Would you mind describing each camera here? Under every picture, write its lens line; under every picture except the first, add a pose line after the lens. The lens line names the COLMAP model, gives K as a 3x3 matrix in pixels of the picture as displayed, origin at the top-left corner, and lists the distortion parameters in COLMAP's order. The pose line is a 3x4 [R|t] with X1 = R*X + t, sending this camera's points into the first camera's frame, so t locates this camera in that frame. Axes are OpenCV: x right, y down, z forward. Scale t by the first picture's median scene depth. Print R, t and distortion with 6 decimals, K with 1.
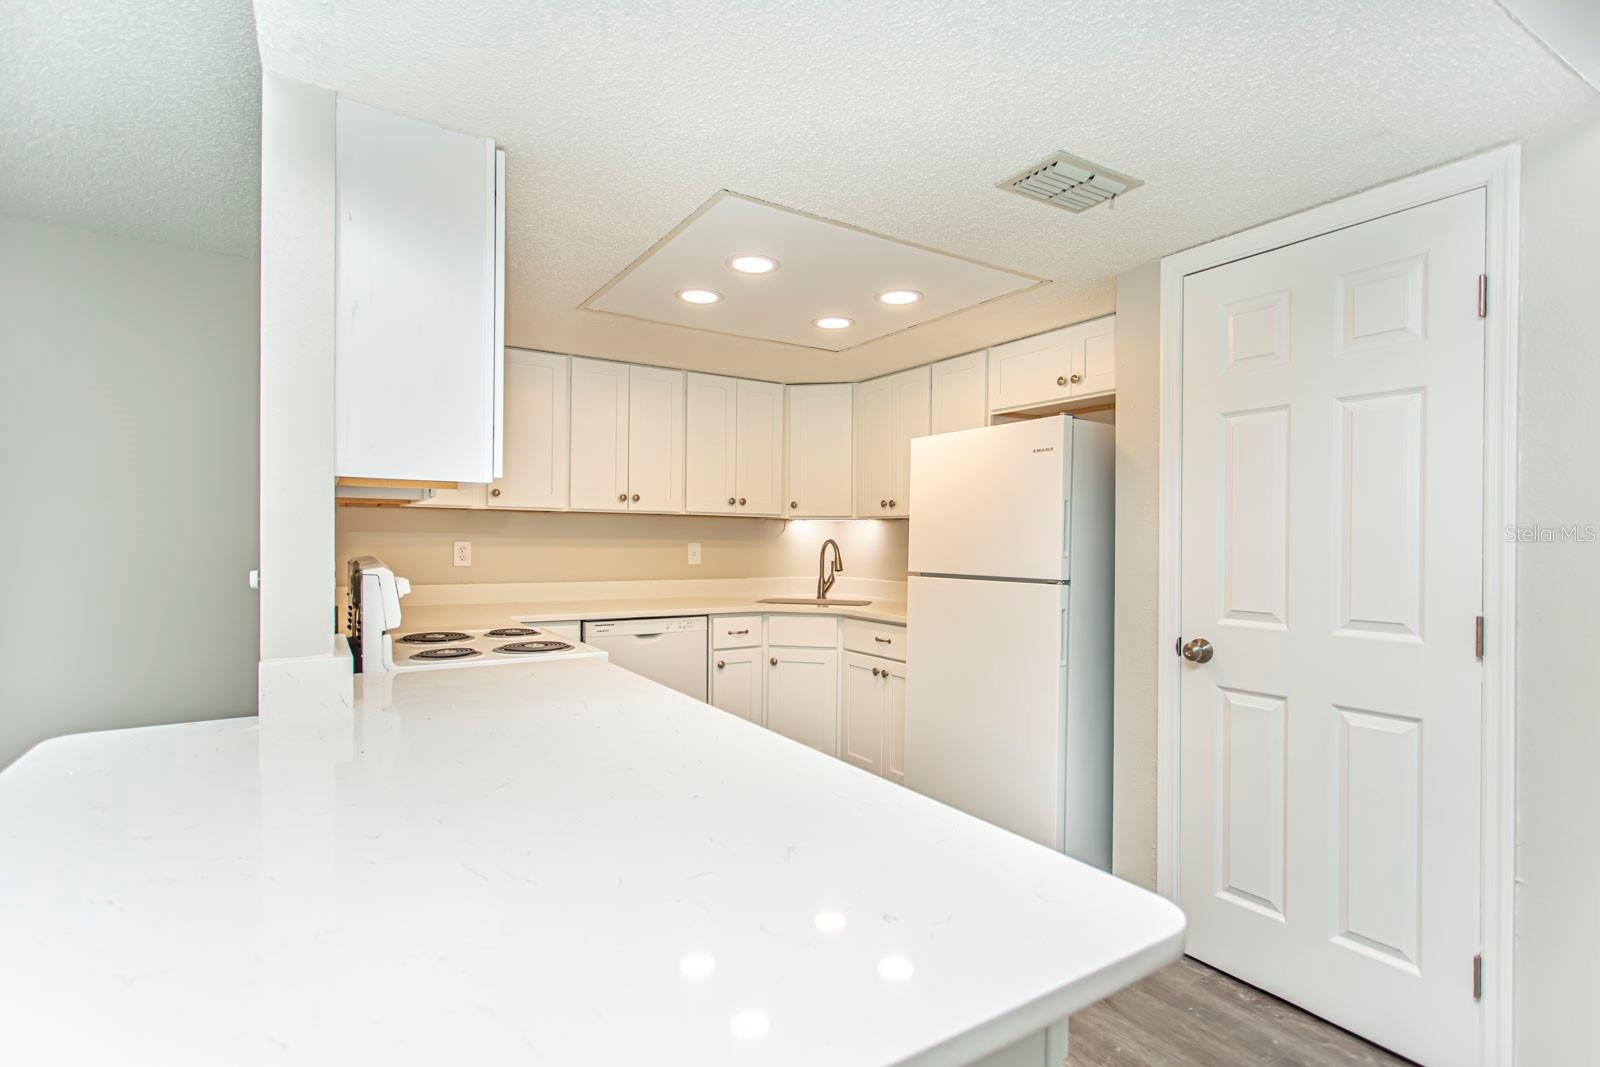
lens RADIAL K [[780.2, 0, 798.5], [0, 780.2, 541.9], [0, 0, 1]] dist [0.001216, 0.000333]
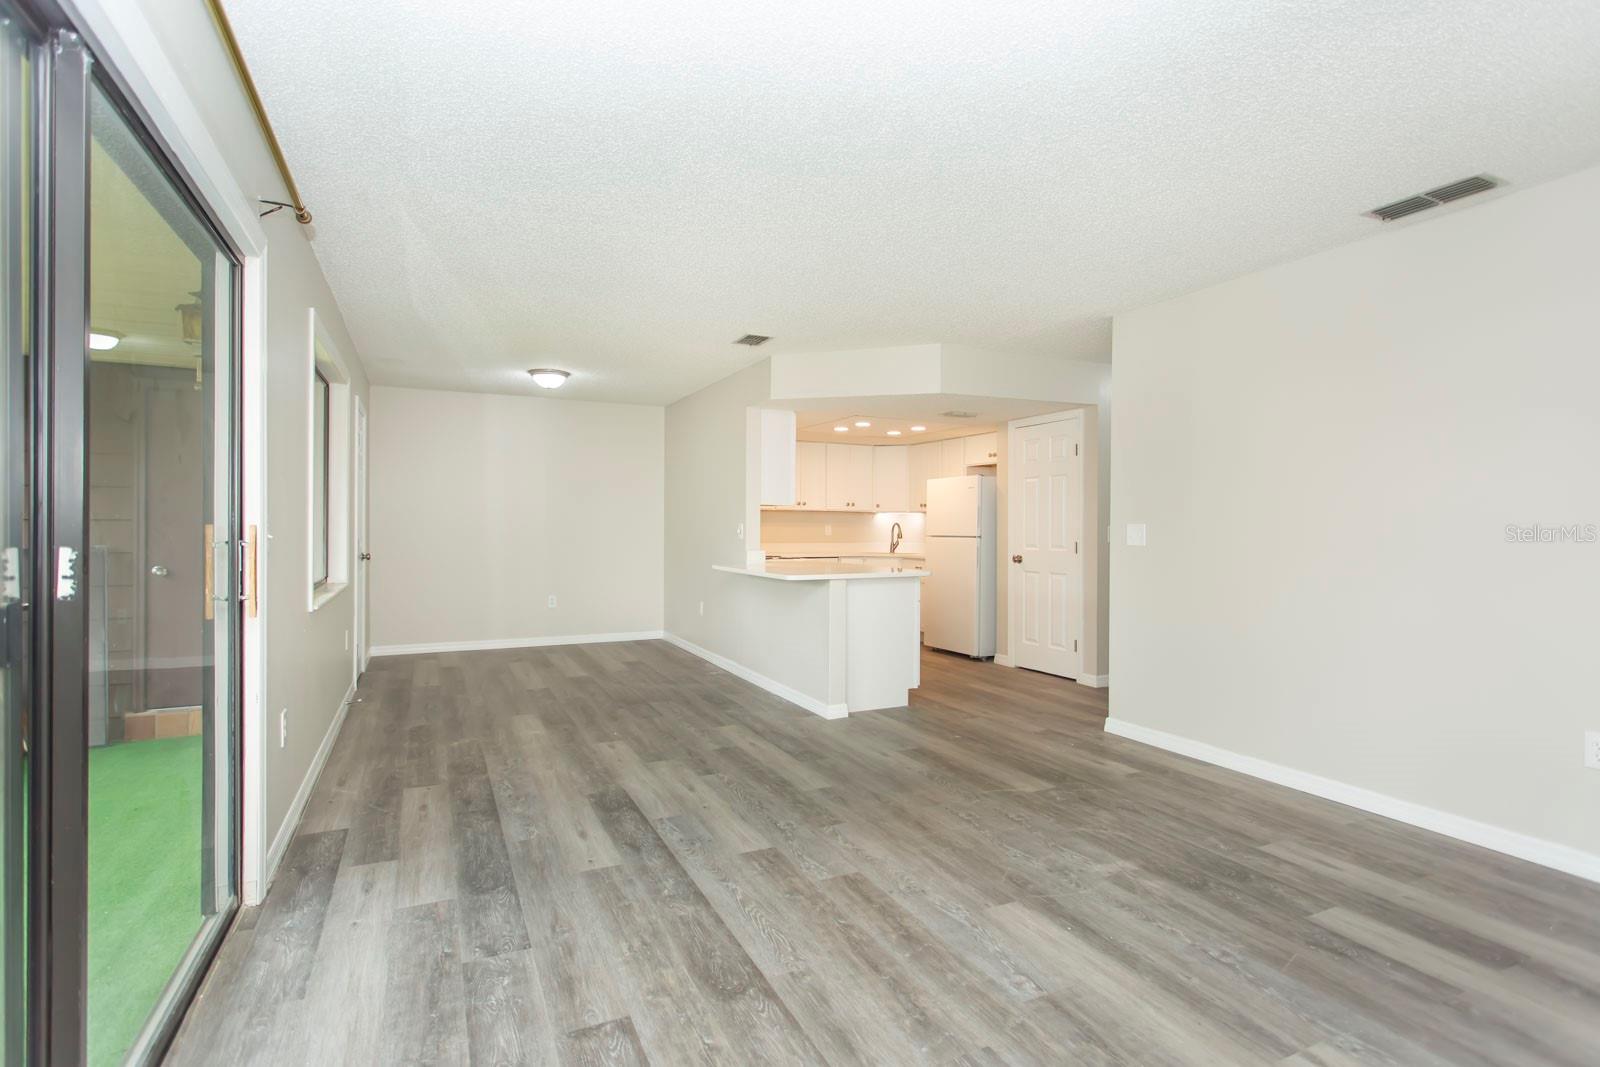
lens RADIAL K [[778.1, 0, 794.9], [0, 778.1, 531.3], [0, 0, 1]] dist [0.002771, 0.000476]
pose [[0.993471, -0.003585, -0.114025, 0.010908], [0.003525, 0.999994, -0.000722, 0.021819], [0.114026, 0.000316, 0.993478, -1.154110]]
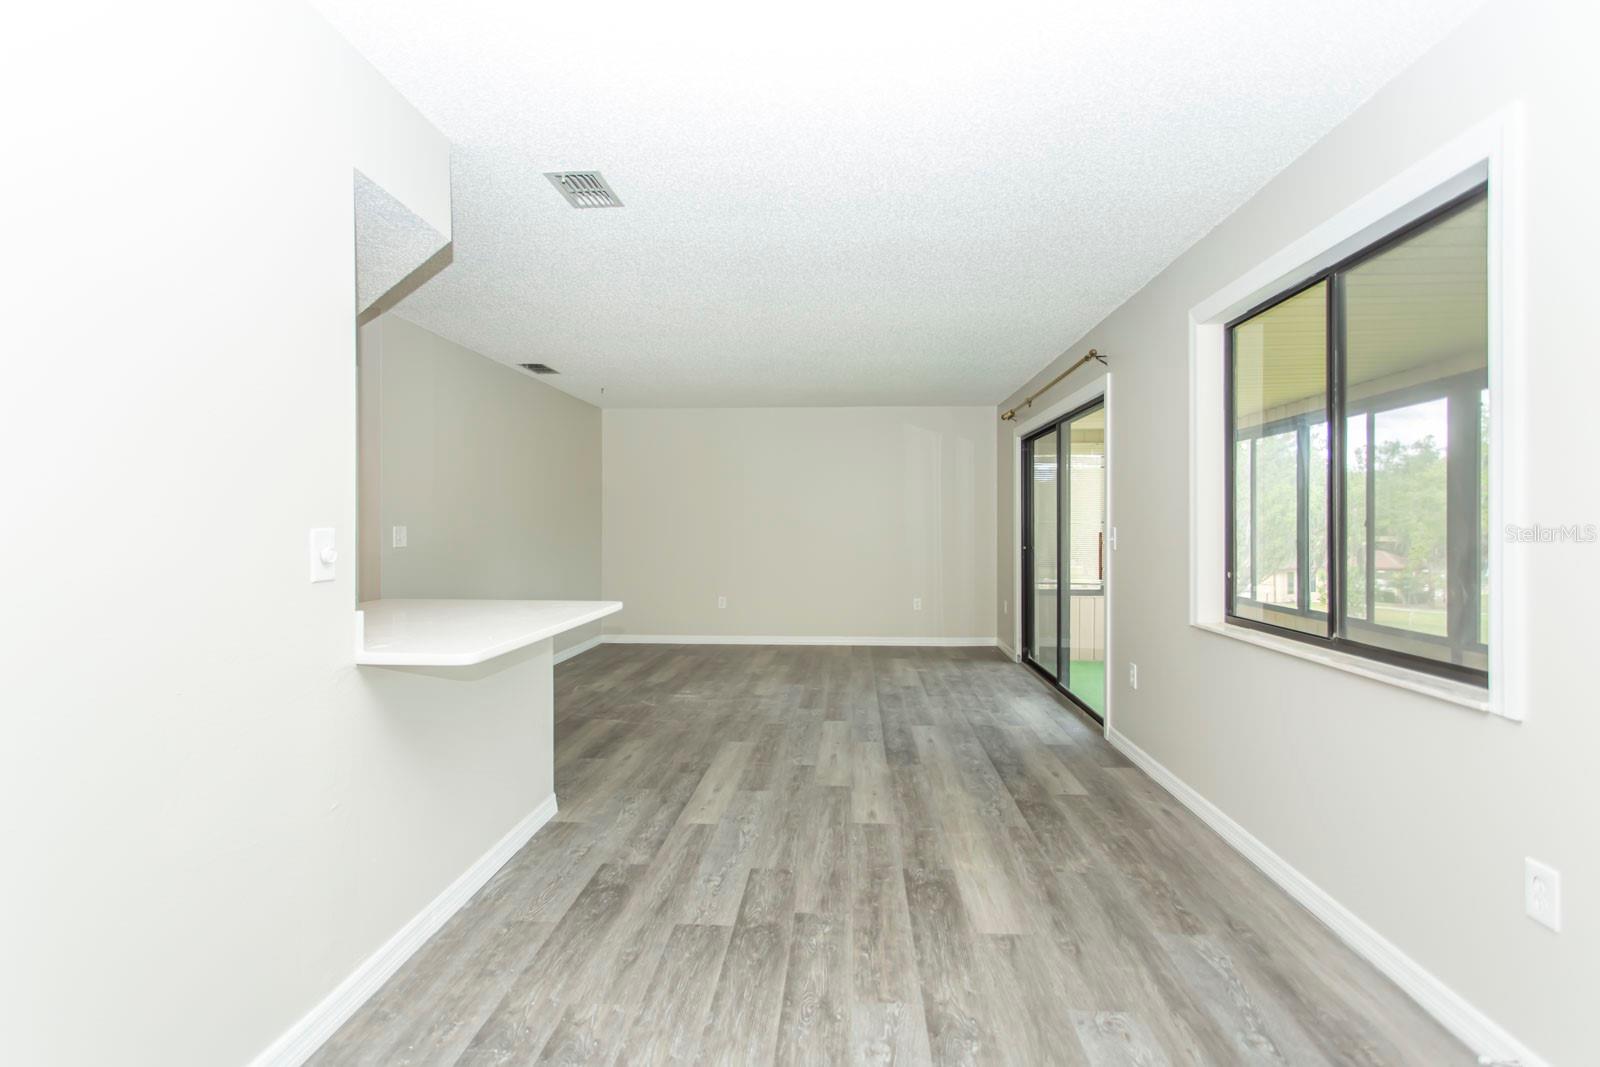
lens RADIAL K [[769.1, 0, 802.8], [0, 769.1, 524.5], [0, 0, 1]] dist [0.001430, 0.000416]
pose [[-0.813364, -0.009253, 0.581682, -0.788674], [-0.005880, 0.999953, 0.007685, -0.003737], [-0.581725, 0.002831, -0.813380, 0.615158]]
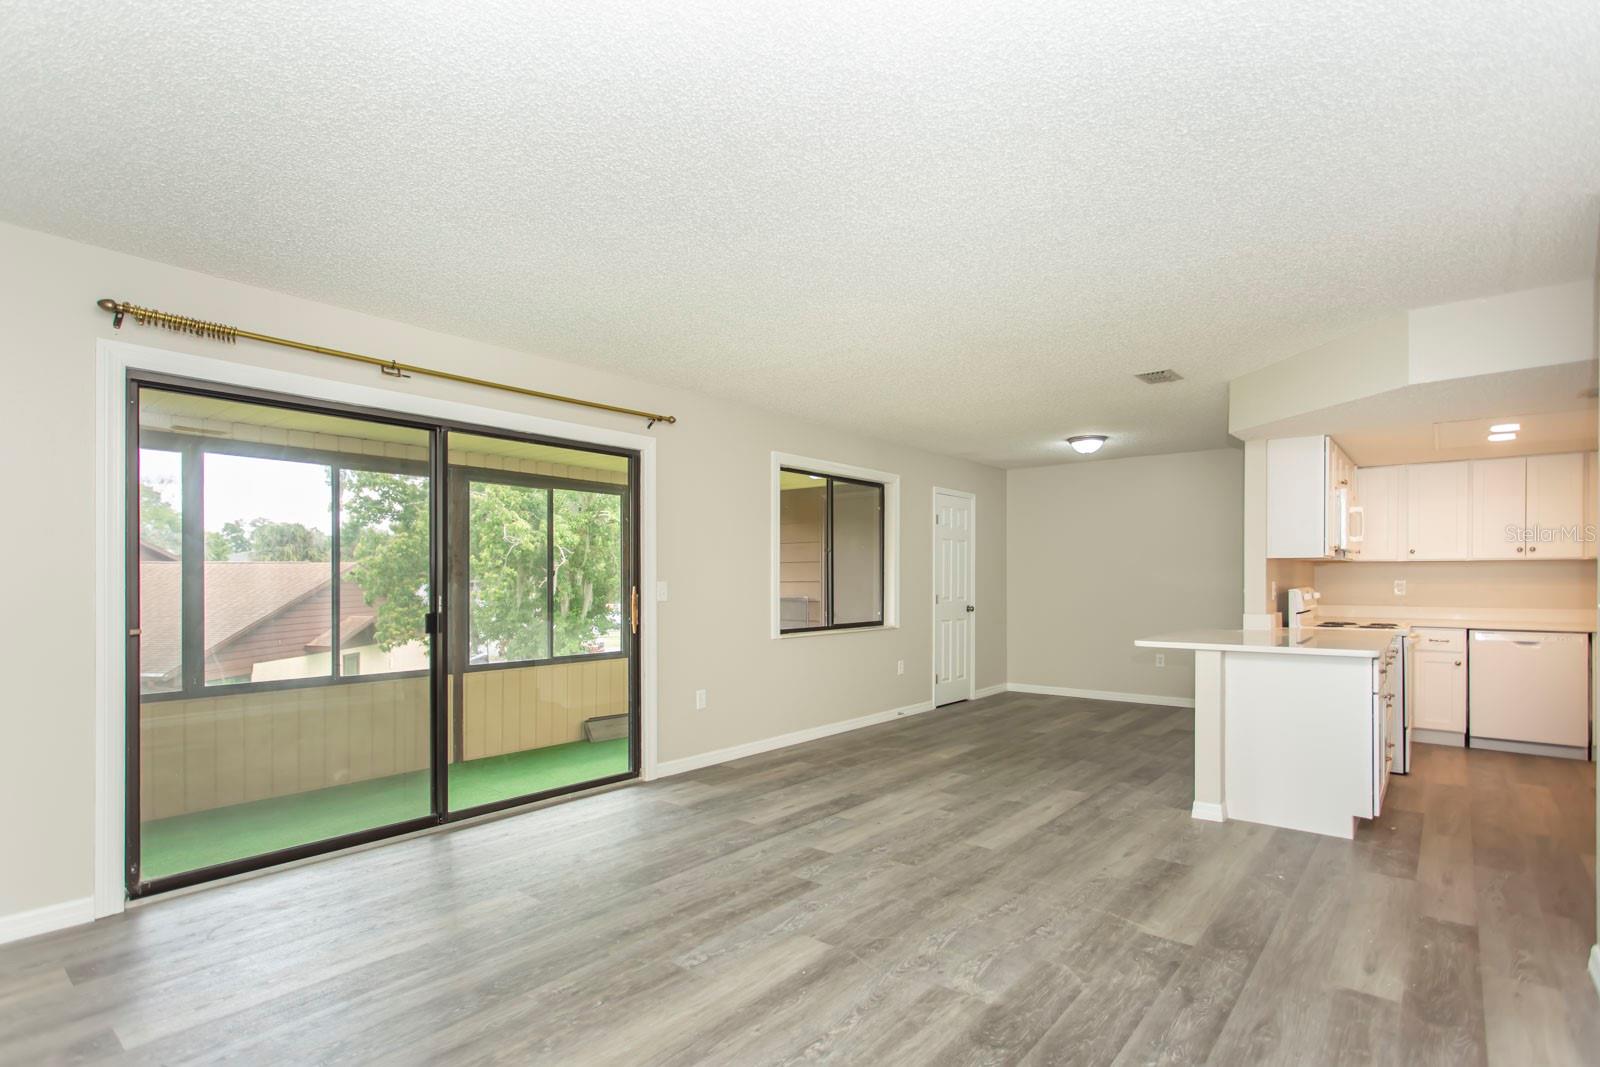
lens RADIAL K [[781.4, 0, 795.3], [0, 781.4, 582.2], [0, 0, 1]] dist [0.000949, 0.000202]
pose [[0.308083, -0.008046, -0.951326, 0.749430], [-0.001193, 0.999960, -0.008844, 0.018566], [0.951359, 0.003860, 0.308061, -0.737267]]
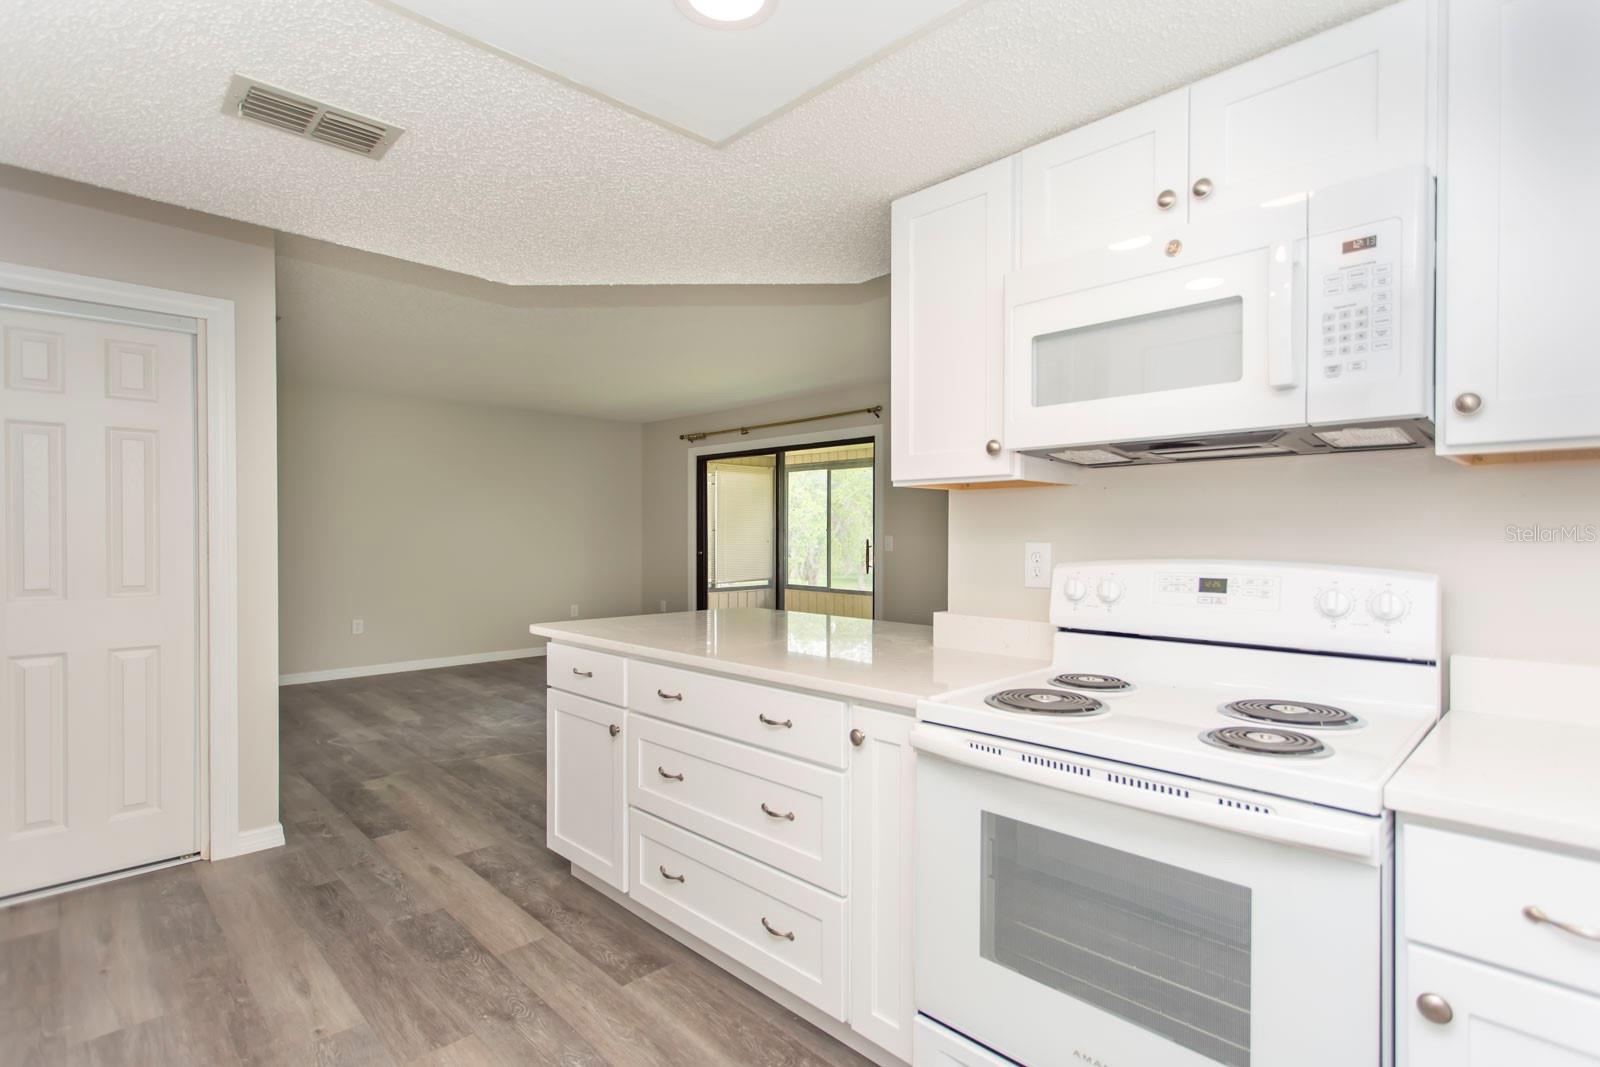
lens RADIAL K [[788.7, 0, 801.8], [0, 788.7, 542.5], [0, 0, 1]] dist [0.000850, 0.000186]
pose [[-0.977935, -0.011522, -0.208590, -0.003966], [-0.014571, 0.999808, 0.013086, -0.000691], [0.208399, 0.015837, -0.977916, 0.966729]]
